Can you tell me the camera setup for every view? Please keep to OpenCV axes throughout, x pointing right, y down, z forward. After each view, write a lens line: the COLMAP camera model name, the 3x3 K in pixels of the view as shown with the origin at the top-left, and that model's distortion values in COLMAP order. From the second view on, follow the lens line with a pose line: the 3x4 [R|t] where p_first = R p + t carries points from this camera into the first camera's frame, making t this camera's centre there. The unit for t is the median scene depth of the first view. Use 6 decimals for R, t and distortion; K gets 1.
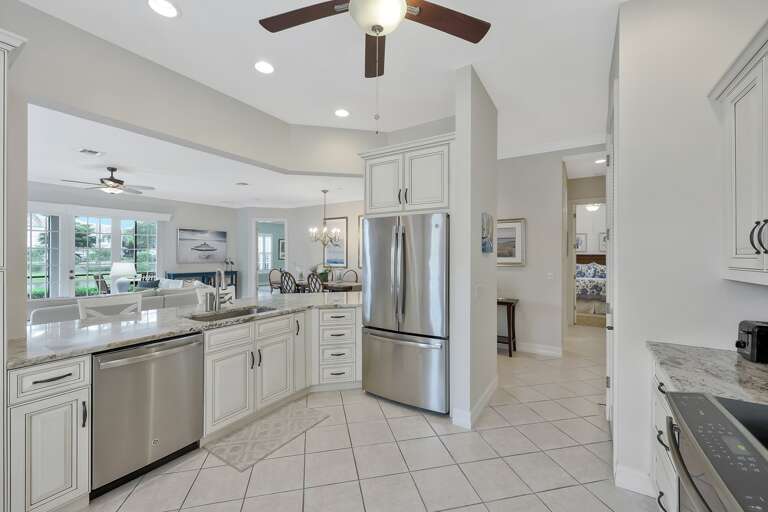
lens RADIAL K [[313.0, 0, 384.0], [0, 313.0, 256.0], [0, 0, 1]] dist [-0.000019, -0.000007]
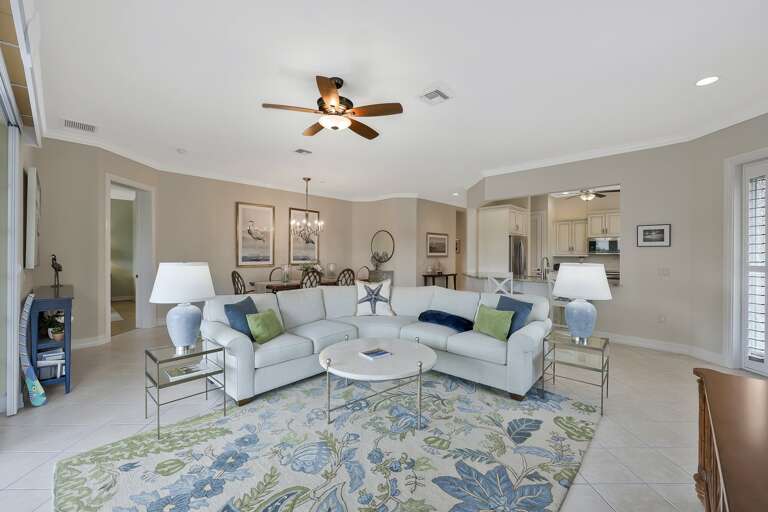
lens RADIAL K [[313.0, 0, 384.0], [0, 313.0, 256.0], [0, 0, 1]] dist [-0.000019, -0.000007]
pose [[0.204051, -0.016574, 0.978820, -0.915417], [-0.005451, 0.999822, 0.018066, -0.005604], [-0.978945, -0.009022, 0.203924, 0.538908]]
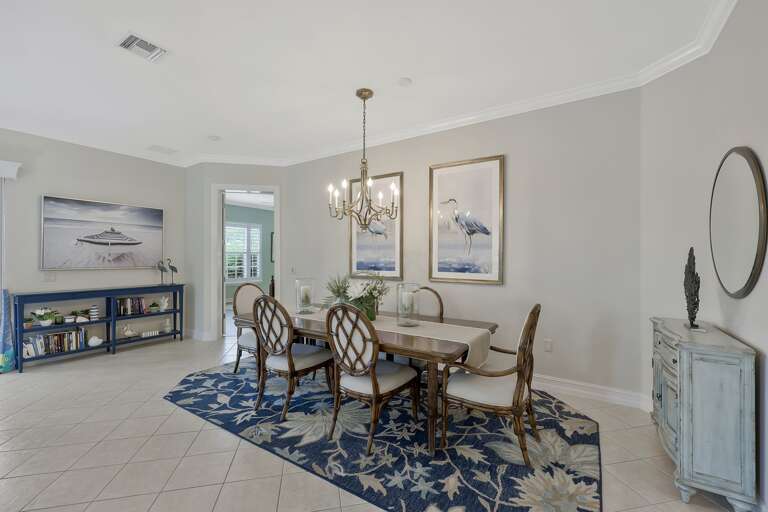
lens RADIAL K [[325.4, 0, 384.0], [0, 325.4, 256.0], [0, 0, 1]] dist [0.000005, 0.000038]
pose [[0.999893, -0.002840, -0.014361, -0.141016], [0.002729, 0.999967, -0.007696, 0.006200], [0.014383, 0.007656, 0.999867, 0.517627]]
